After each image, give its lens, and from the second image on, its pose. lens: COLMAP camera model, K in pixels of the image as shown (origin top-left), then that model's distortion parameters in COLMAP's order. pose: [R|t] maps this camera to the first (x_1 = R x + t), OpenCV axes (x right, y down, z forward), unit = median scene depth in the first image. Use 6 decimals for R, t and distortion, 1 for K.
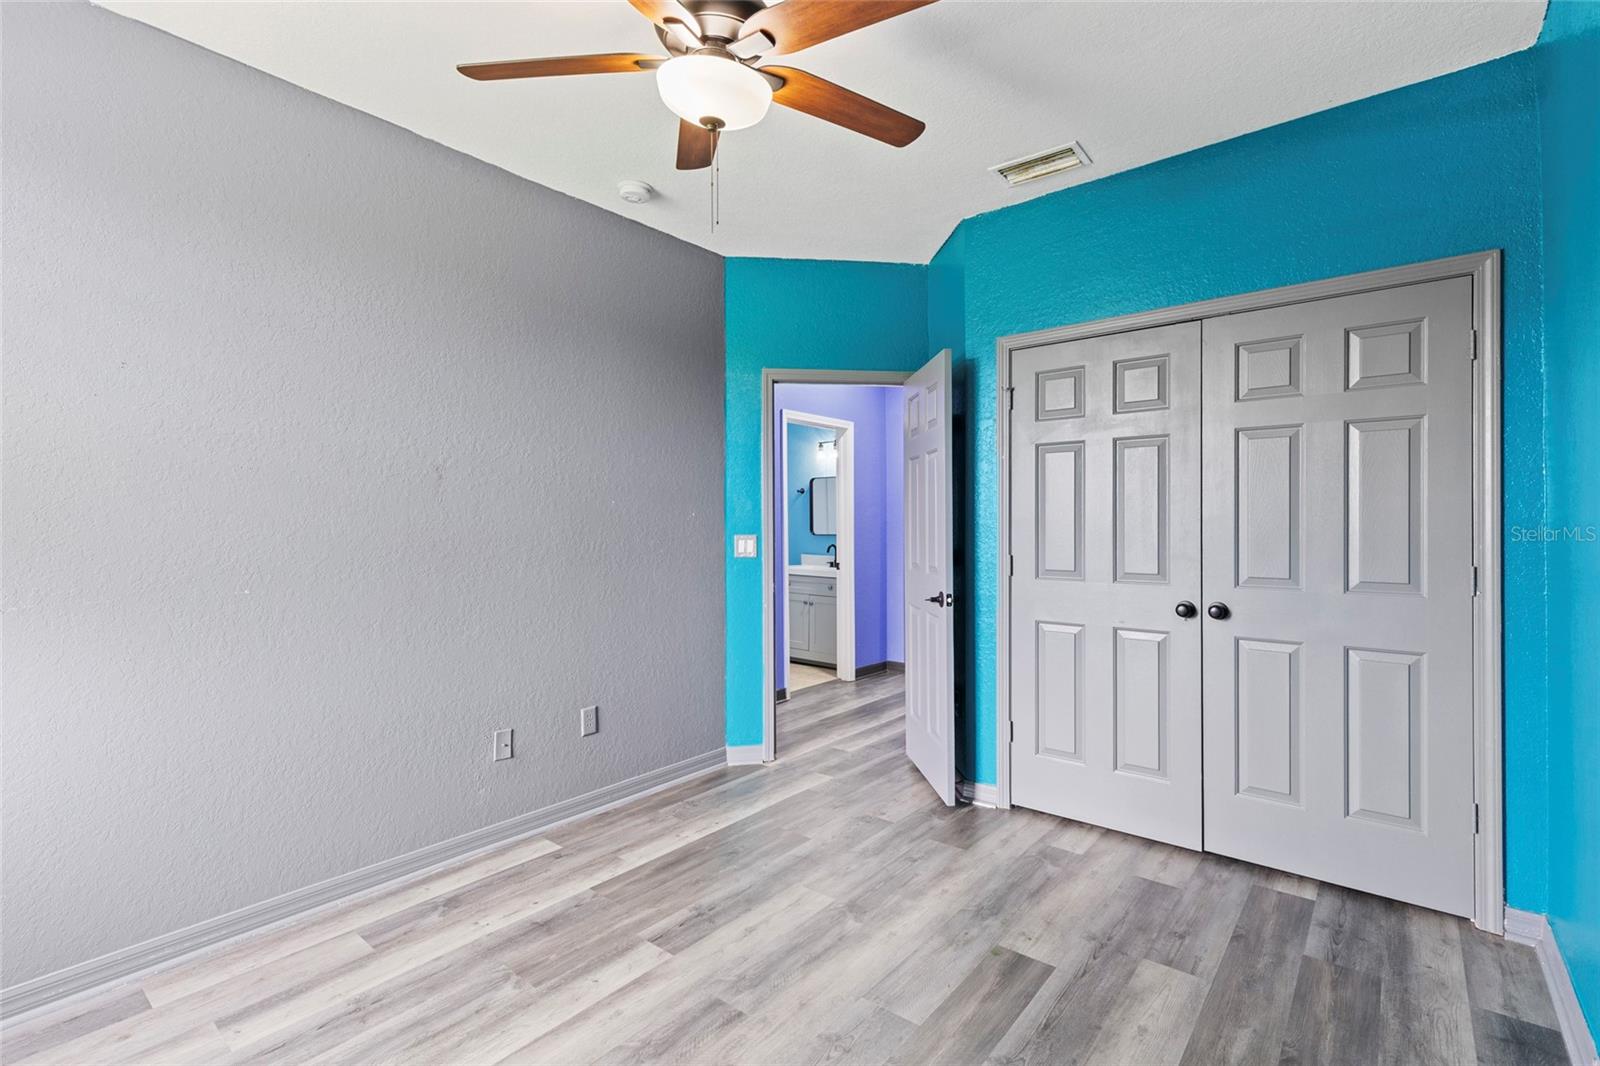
lens RADIAL K [[727.9, 0, 814.2], [0, 727.9, 521.5], [0, 0, 1]] dist [0.004298, 0.000279]
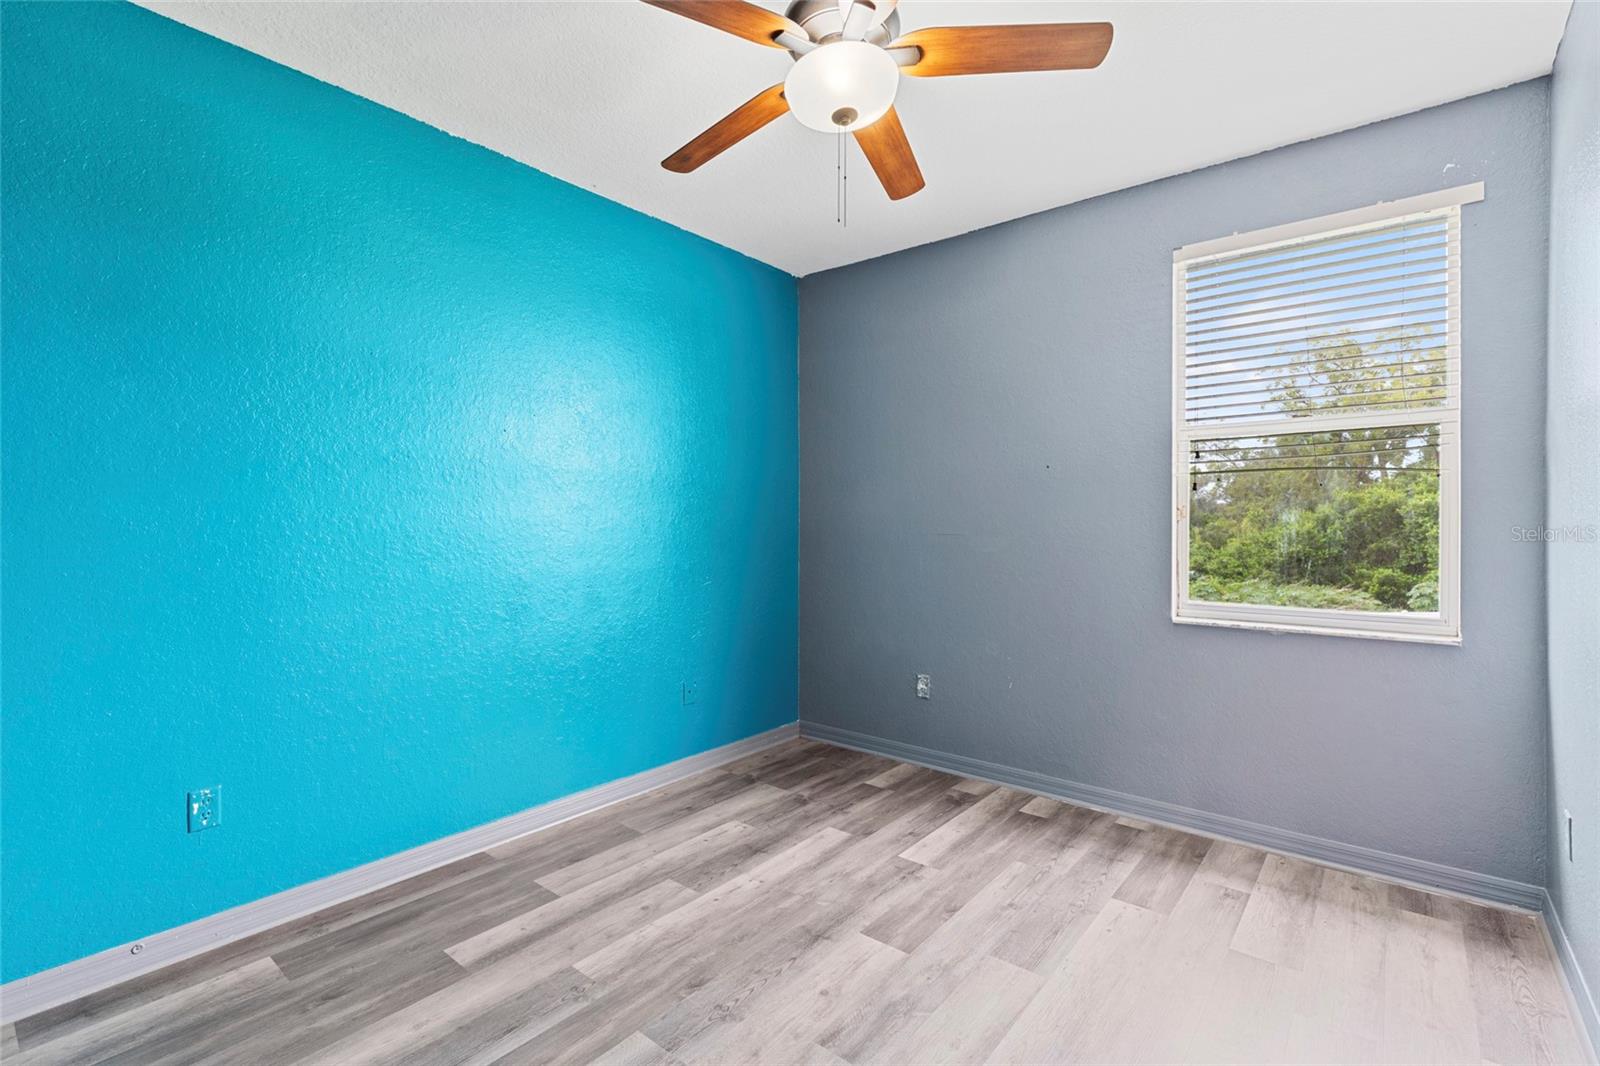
lens RADIAL K [[727.9, 0, 808.9], [0, 727.9, 531.4], [0, 0, 1]] dist [0.004298, 0.000279]
pose [[-0.999982, 0.004293, 0.004287, -0.091808], [0.004223, 0.999860, -0.016211, 0.034296], [-0.004356, -0.016193, -0.999859, 1.973511]]
